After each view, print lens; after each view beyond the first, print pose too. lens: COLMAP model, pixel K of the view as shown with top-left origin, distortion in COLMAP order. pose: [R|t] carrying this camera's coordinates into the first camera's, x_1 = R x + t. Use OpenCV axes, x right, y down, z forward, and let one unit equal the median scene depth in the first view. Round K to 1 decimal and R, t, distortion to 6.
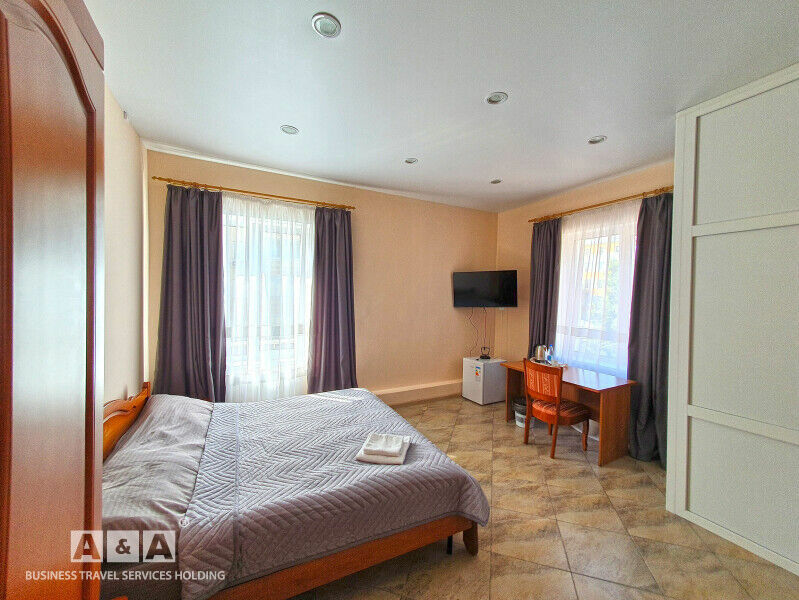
lens RADIAL K [[317.0, 0, 399.5], [0, 317.0, 300.0], [0, 0, 1]] dist [0.022965, -0.020301]
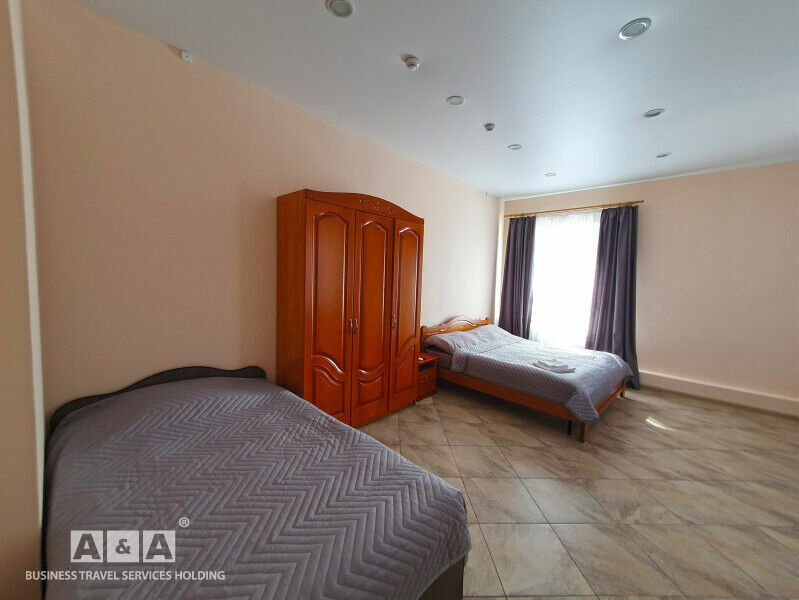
lens RADIAL K [[317.0, 0, 399.5], [0, 317.0, 300.0], [0, 0, 1]] dist [0.022965, -0.020301]
pose [[0.318926, 0.068729, -0.945284, 0.772661], [-0.056541, 0.996971, 0.053411, 0.054148], [0.946091, 0.036413, 0.321846, -0.193224]]
